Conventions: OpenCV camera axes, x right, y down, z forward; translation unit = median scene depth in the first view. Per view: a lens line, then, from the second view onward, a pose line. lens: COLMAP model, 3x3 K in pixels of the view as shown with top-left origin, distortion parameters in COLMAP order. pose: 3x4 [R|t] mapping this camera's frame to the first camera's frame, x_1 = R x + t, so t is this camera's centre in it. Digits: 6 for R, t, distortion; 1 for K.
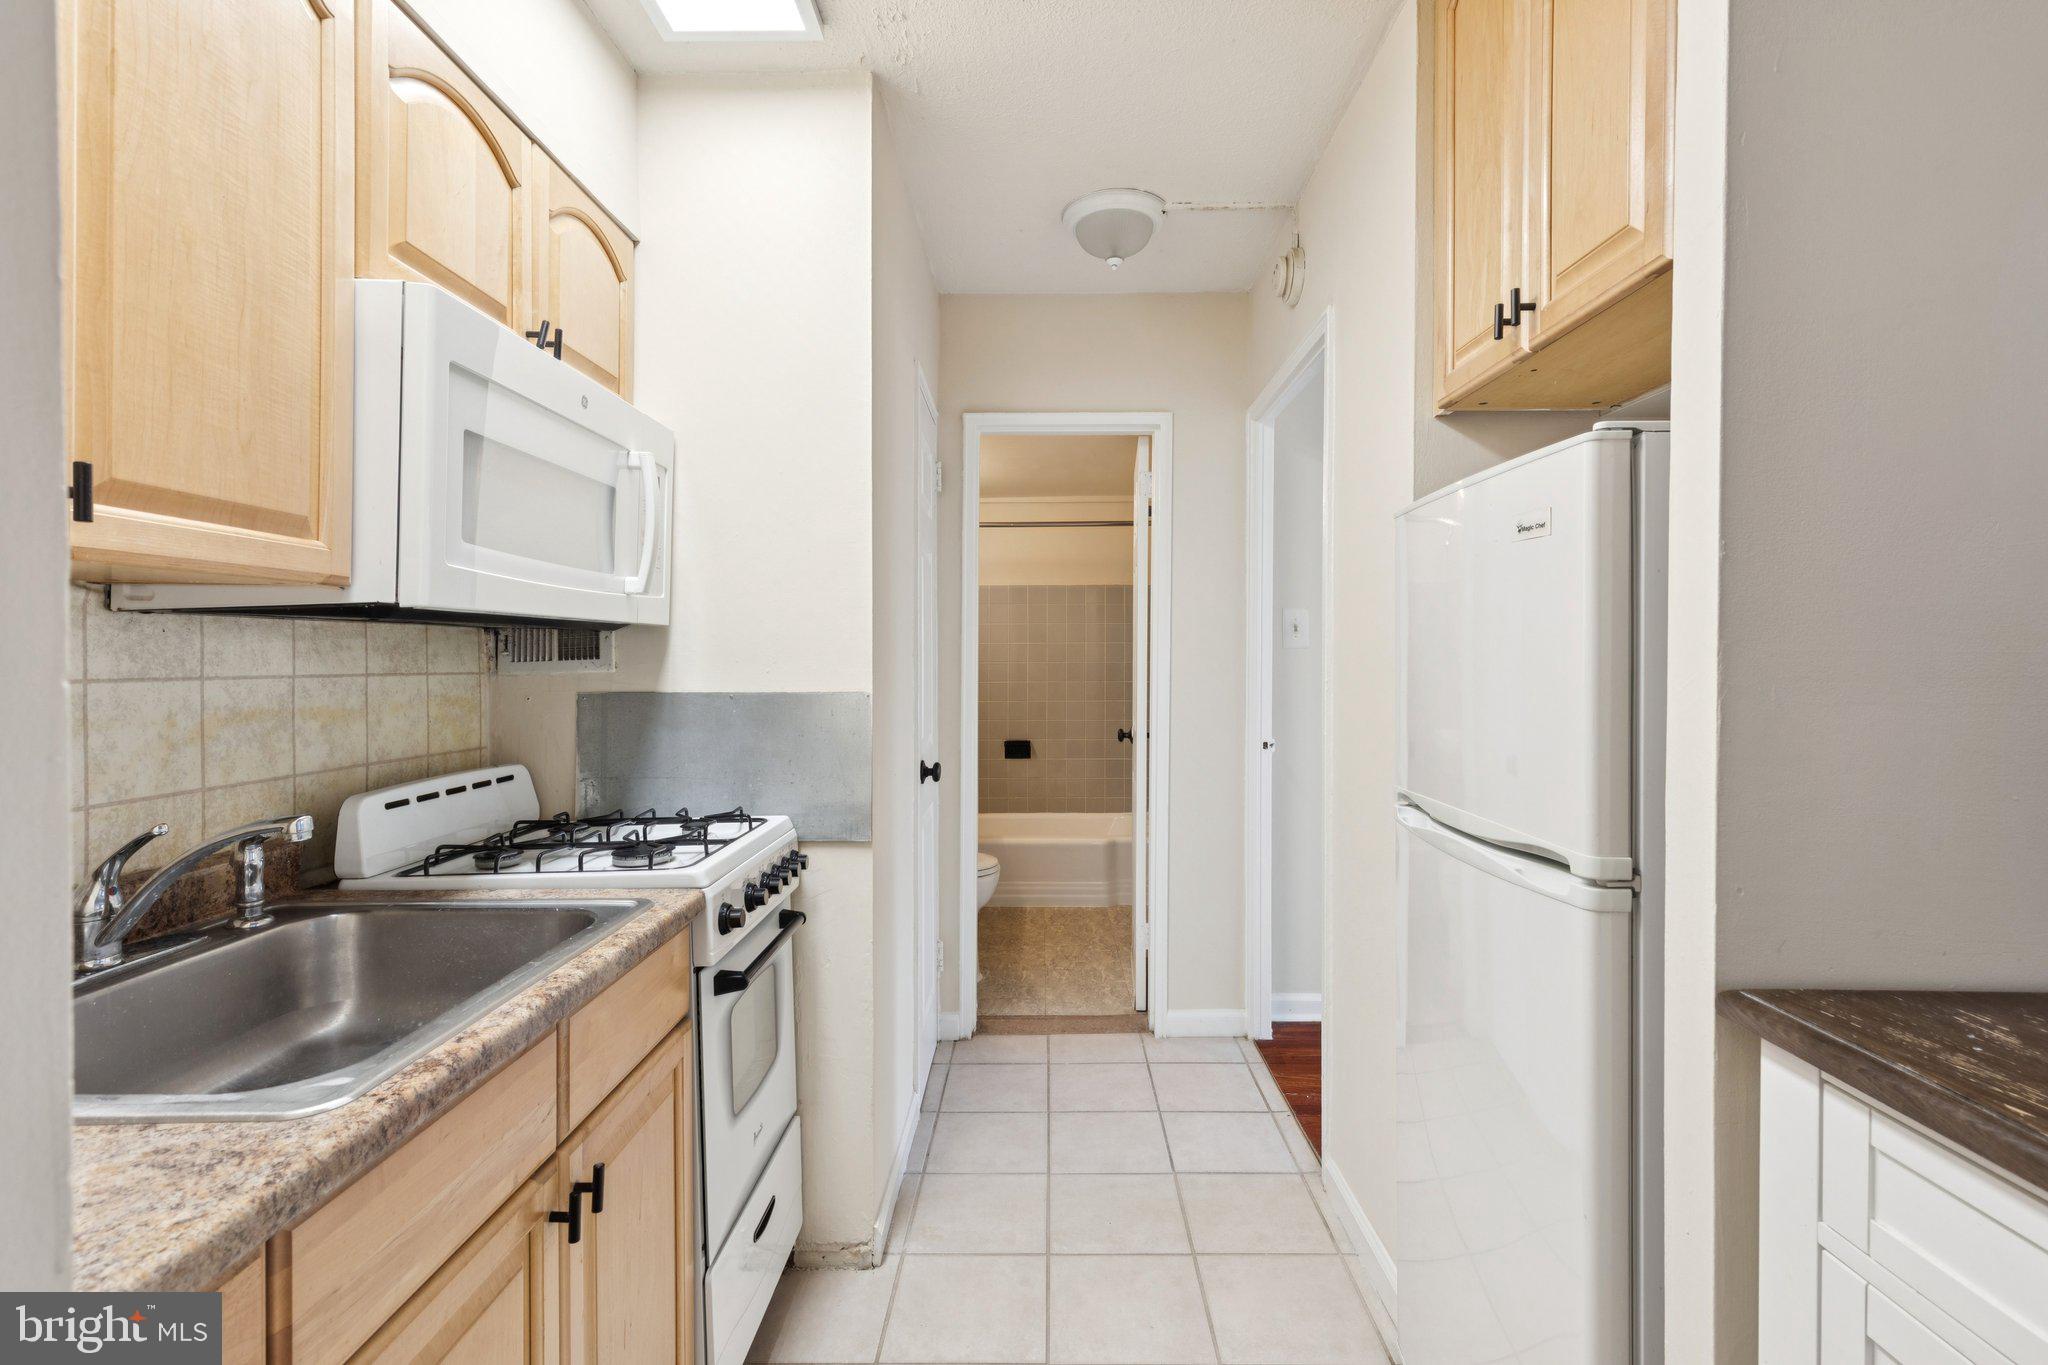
lens RADIAL K [[932.2, 0, 1018.2], [0, 932.2, 667.9], [0, 0, 1]] dist [0.008715, -0.001581]
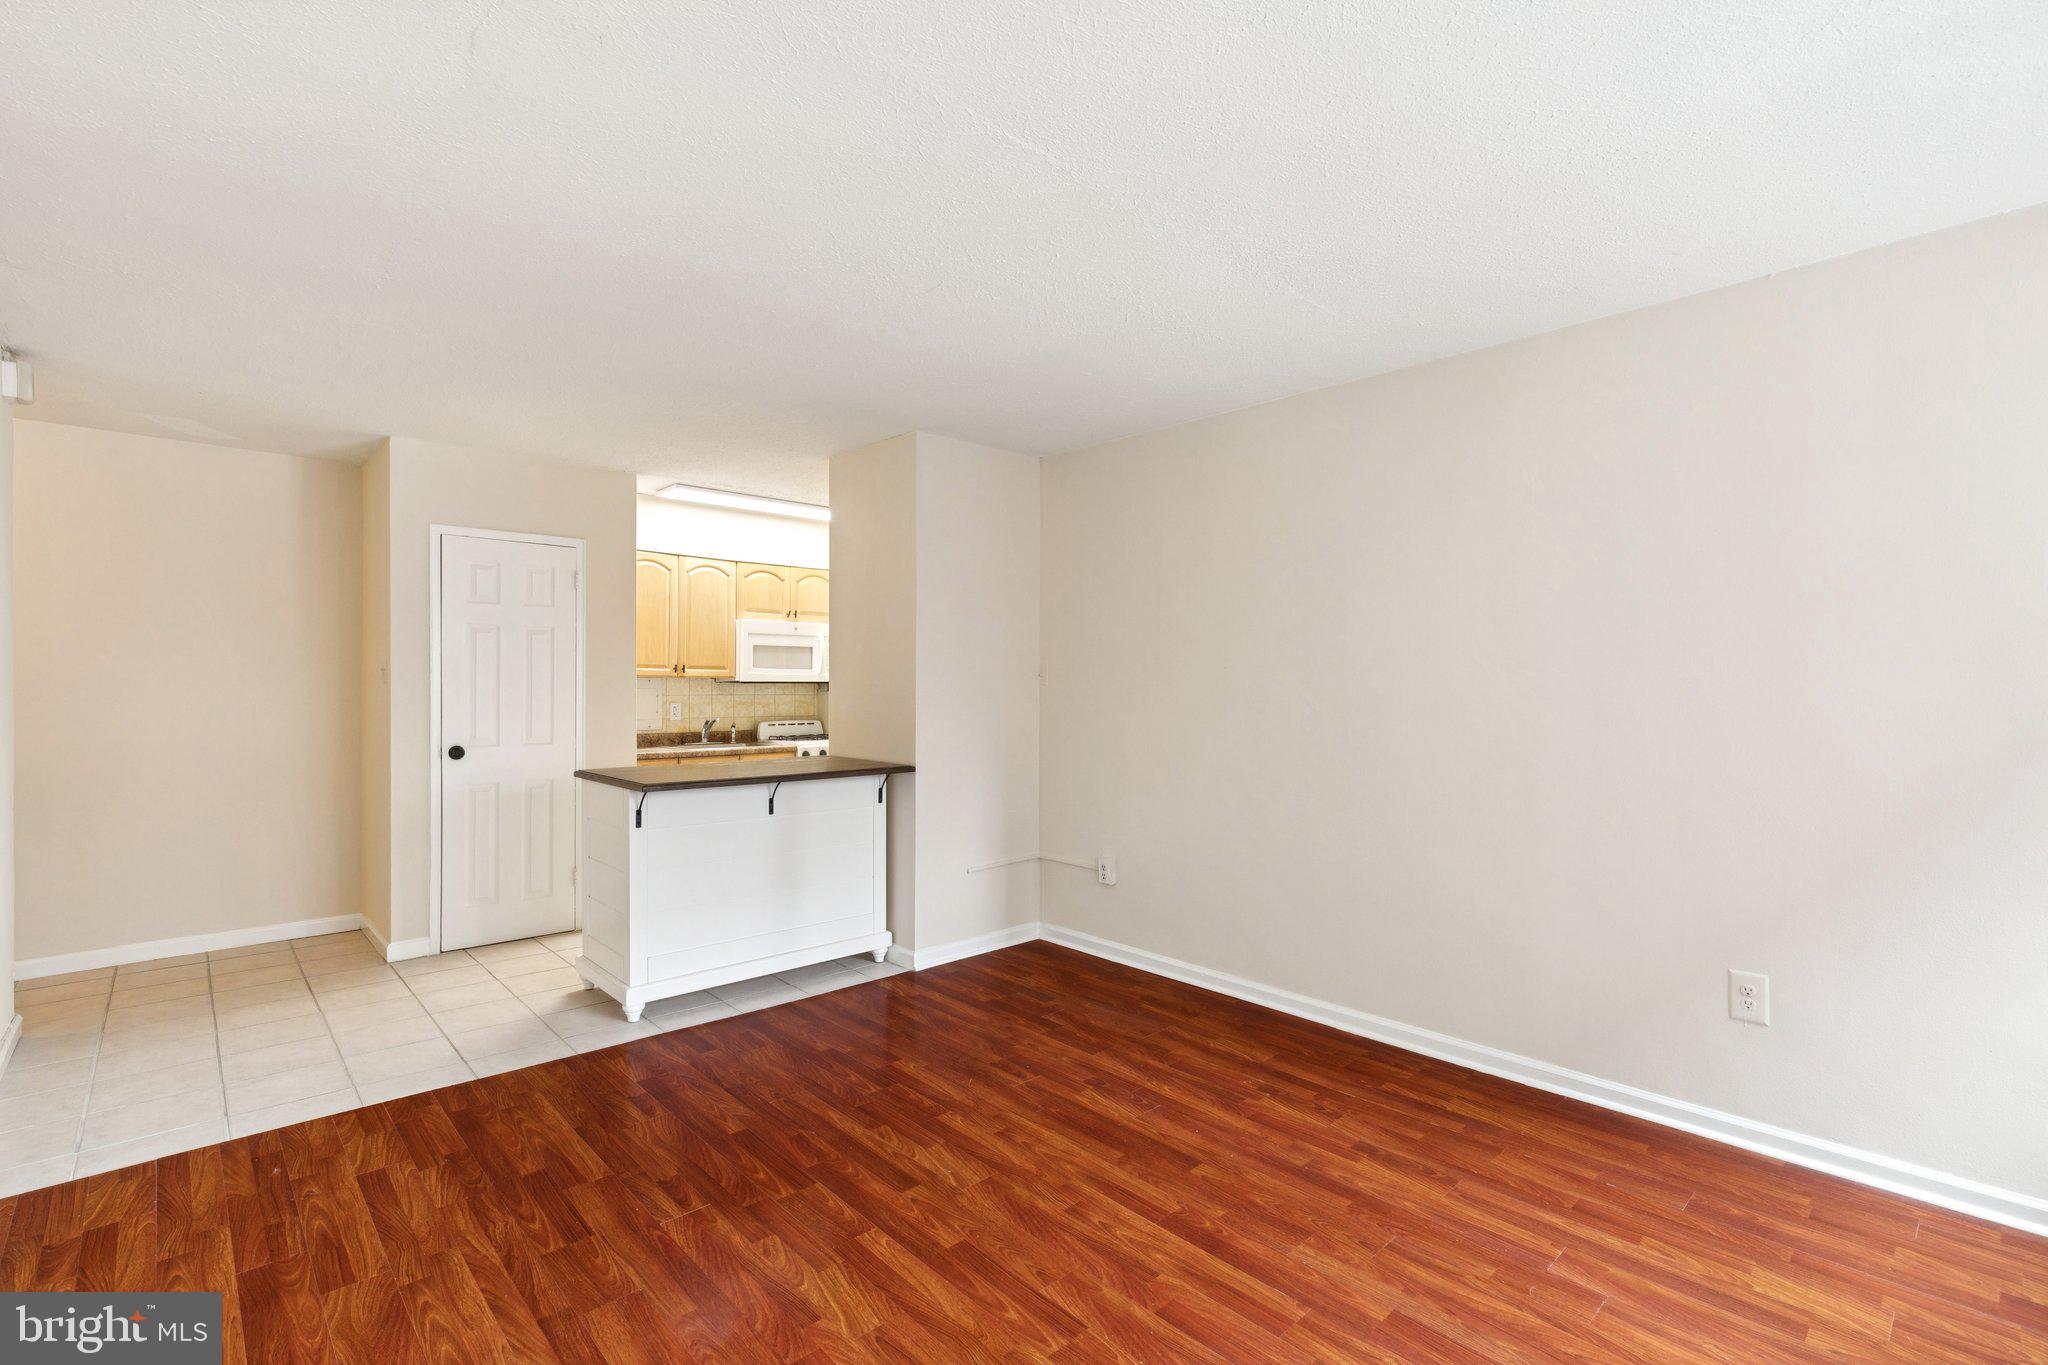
lens RADIAL K [[932.2, 0, 1039.7], [0, 932.2, 688.6], [0, 0, 1]] dist [0.008715, -0.001581]
pose [[0.705280, 0.004693, -0.708913, 2.592063], [-0.012540, 0.999904, -0.005857, -0.009106], [0.708818, 0.013021, 0.705271, -0.917337]]
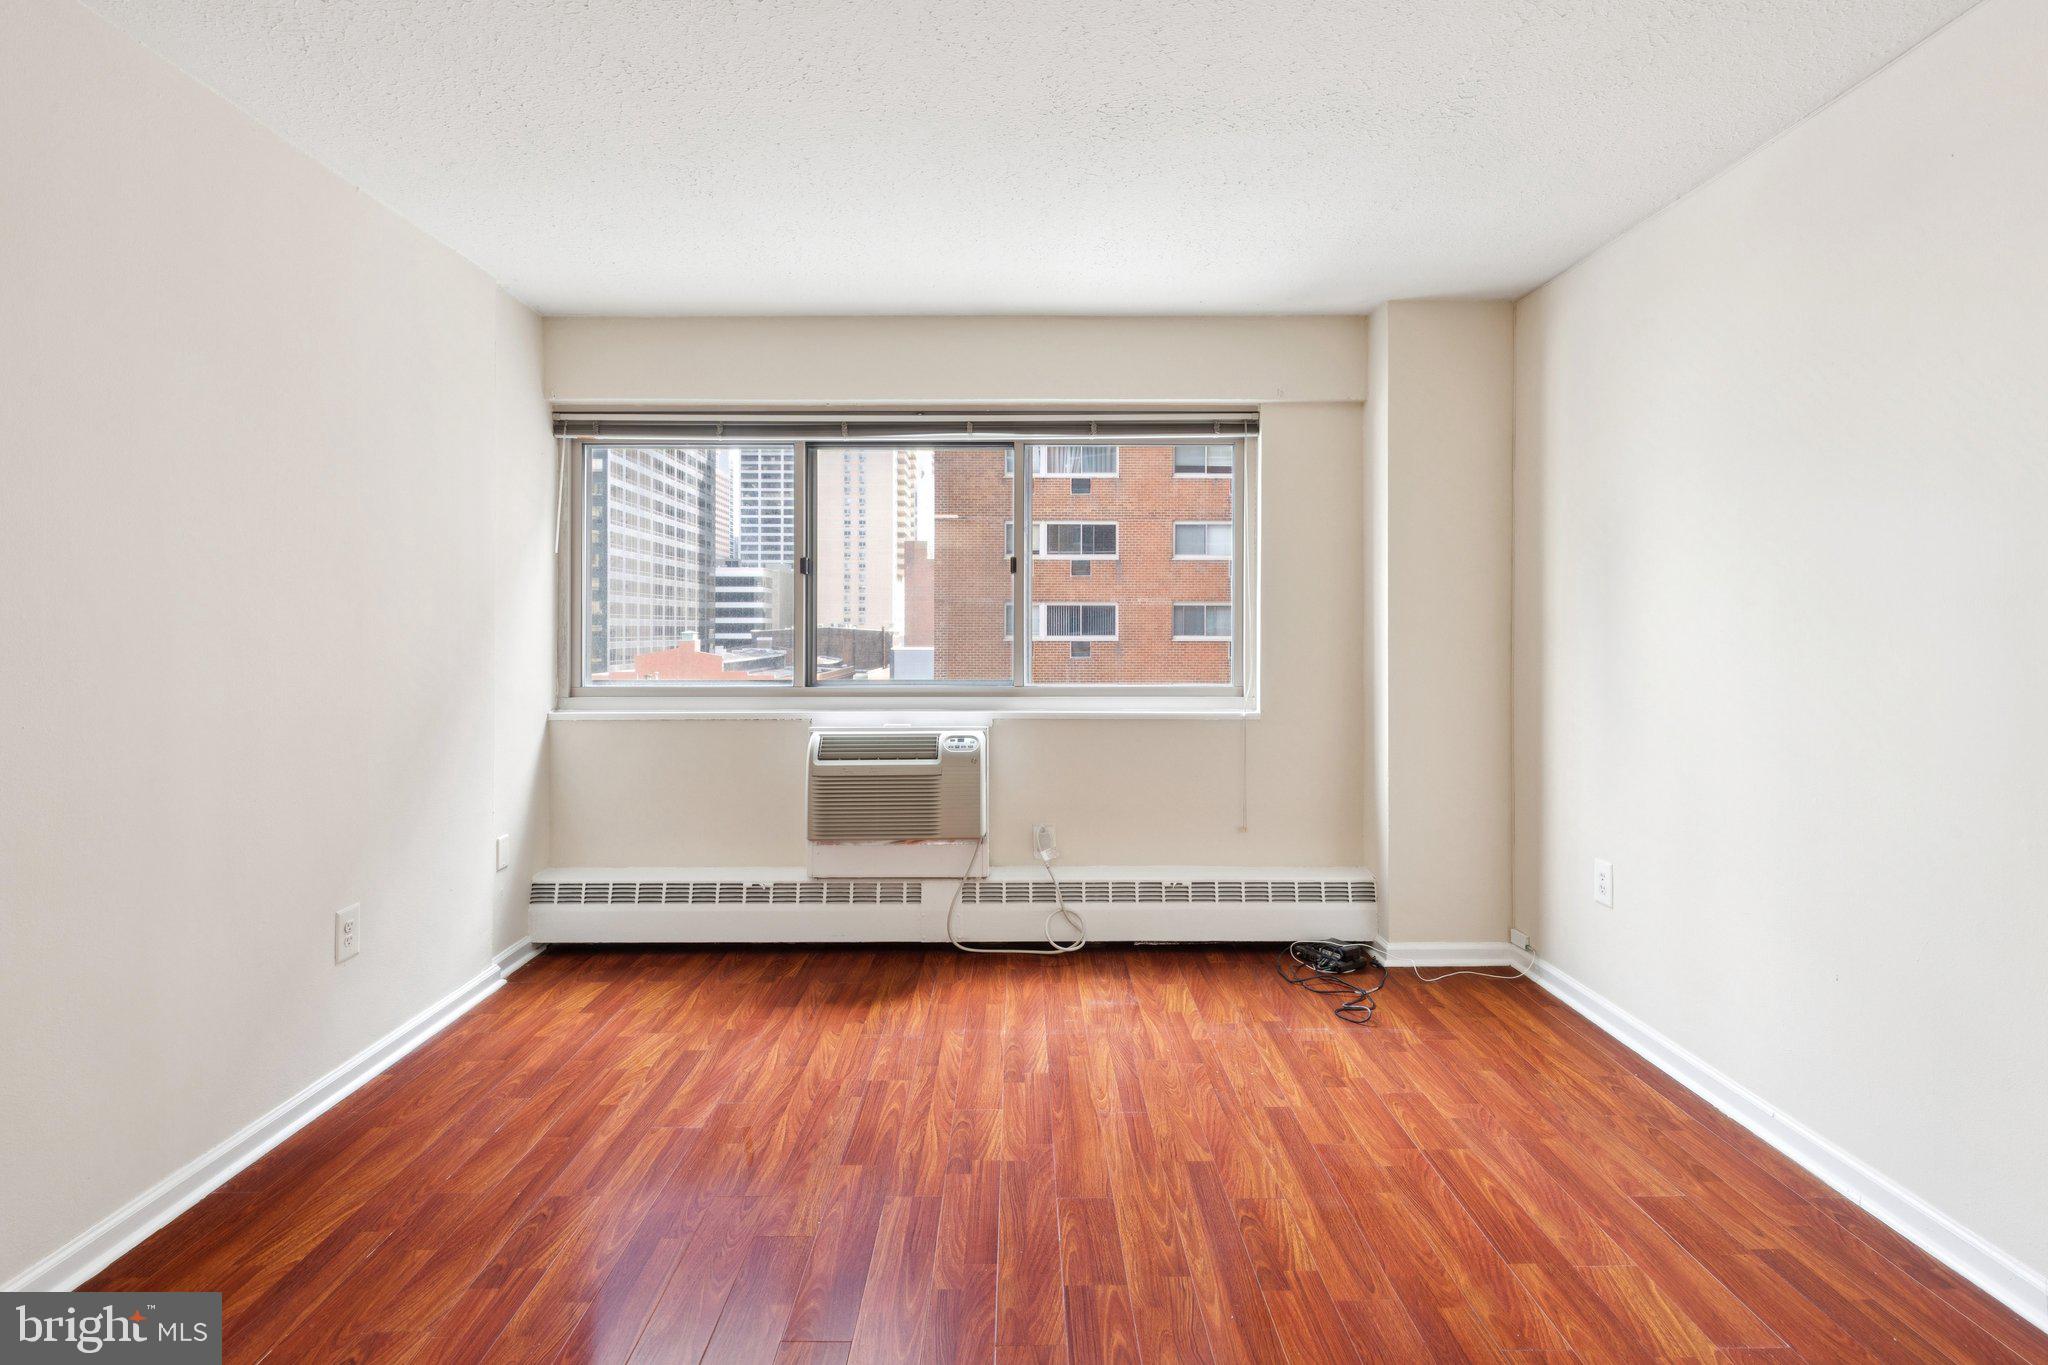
lens RADIAL K [[932.2, 0, 1031.1], [0, 932.2, 640.9], [0, 0, 1]] dist [0.008715, -0.001581]
pose [[-0.043208, -0.015389, 0.998948, 0.957076], [0.011109, 0.999812, 0.015883, 0.003346], [-0.999004, 0.011783, -0.043029, -0.080814]]
